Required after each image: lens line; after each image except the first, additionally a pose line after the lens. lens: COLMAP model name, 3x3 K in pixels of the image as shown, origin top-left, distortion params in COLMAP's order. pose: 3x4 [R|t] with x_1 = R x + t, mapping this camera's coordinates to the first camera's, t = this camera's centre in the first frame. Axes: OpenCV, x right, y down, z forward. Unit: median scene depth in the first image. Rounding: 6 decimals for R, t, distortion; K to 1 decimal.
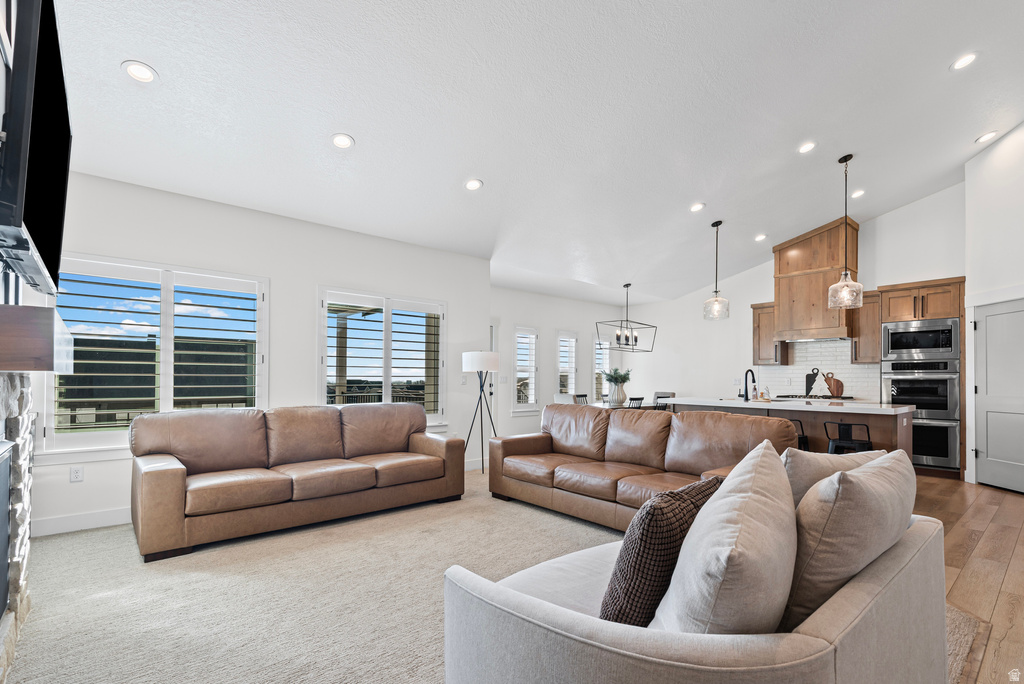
lens RADIAL K [[465.8, 0, 503.8], [0, 465.8, 373.6], [0, 0, 1]] dist [0.021289, -0.009722]
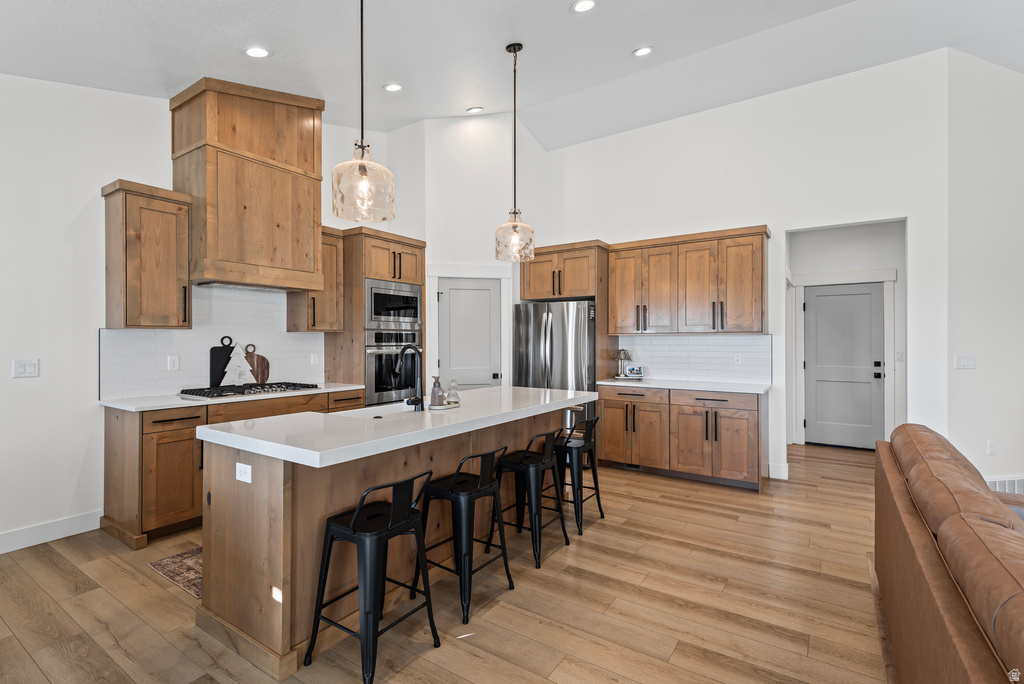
lens RADIAL K [[465.8, 0, 536.0], [0, 465.8, 352.5], [0, 0, 1]] dist [0.021289, -0.009722]
pose [[-0.284829, -0.025995, 0.958226, 0.028047], [-0.011408, 0.999653, 0.023728, -0.011633], [-0.958510, -0.004173, -0.285027, 0.964046]]
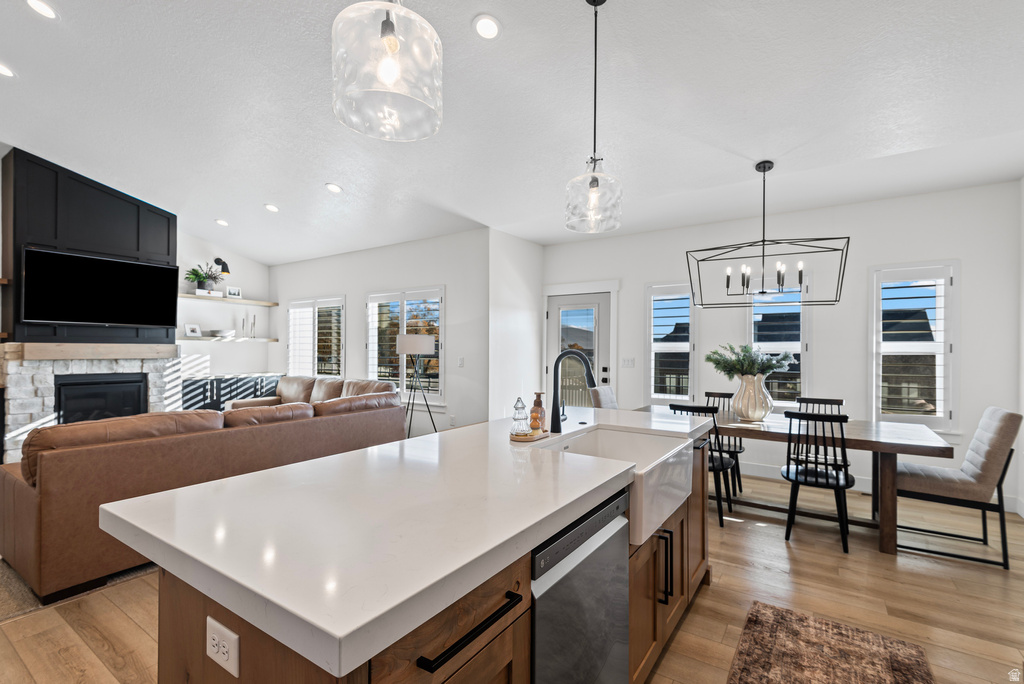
lens RADIAL K [[465.8, 0, 536.8], [0, 465.8, 347.0], [0, 0, 1]] dist [0.021289, -0.009722]
pose [[0.277830, -0.009958, -0.960579, 0.816583], [0.009040, 0.999929, -0.007752, -0.008607], [0.960588, -0.006530, 0.277900, 0.819528]]
